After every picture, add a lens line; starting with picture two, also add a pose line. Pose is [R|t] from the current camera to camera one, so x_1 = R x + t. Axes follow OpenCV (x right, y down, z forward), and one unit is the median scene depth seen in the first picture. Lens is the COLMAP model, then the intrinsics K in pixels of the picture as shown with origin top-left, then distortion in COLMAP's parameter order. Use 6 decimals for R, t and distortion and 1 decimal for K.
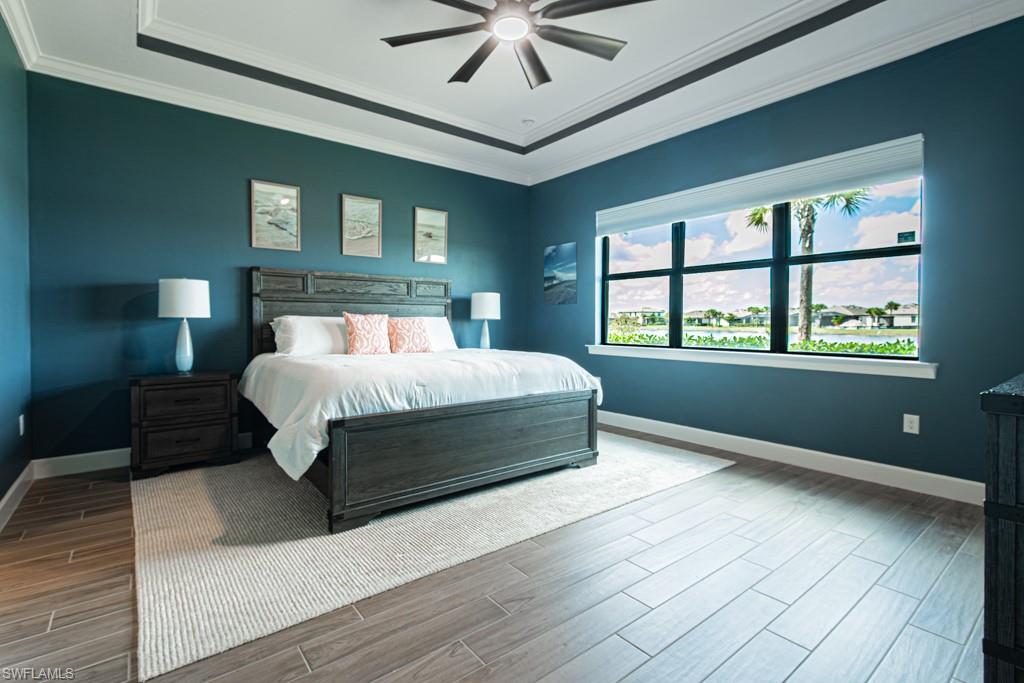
lens RADIAL K [[460.8, 0, 508.2], [0, 460.8, 330.4], [0, 0, 1]] dist [0.000668, 0.000188]
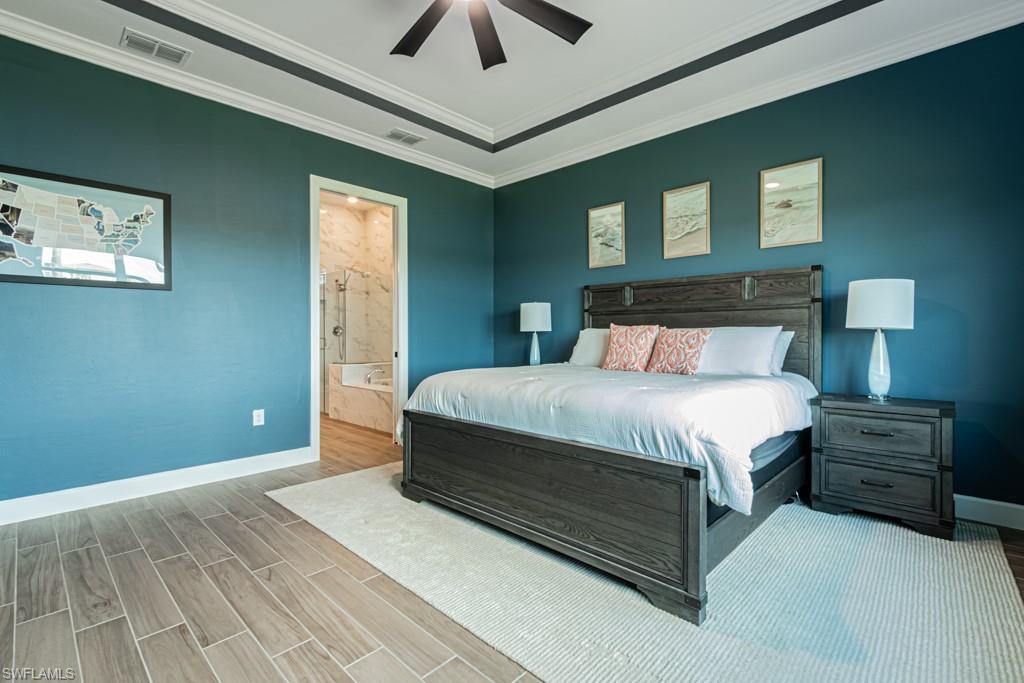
lens RADIAL K [[475.7, 0, 512.0], [0, 475.7, 341.5], [0, 0, 1]] dist [0.001536, 0.000131]
pose [[0.141717, 0.012903, -0.989823, 0.564816], [-0.015775, 0.999818, 0.010775, -0.009953], [0.989781, 0.014088, 0.141895, 0.626169]]
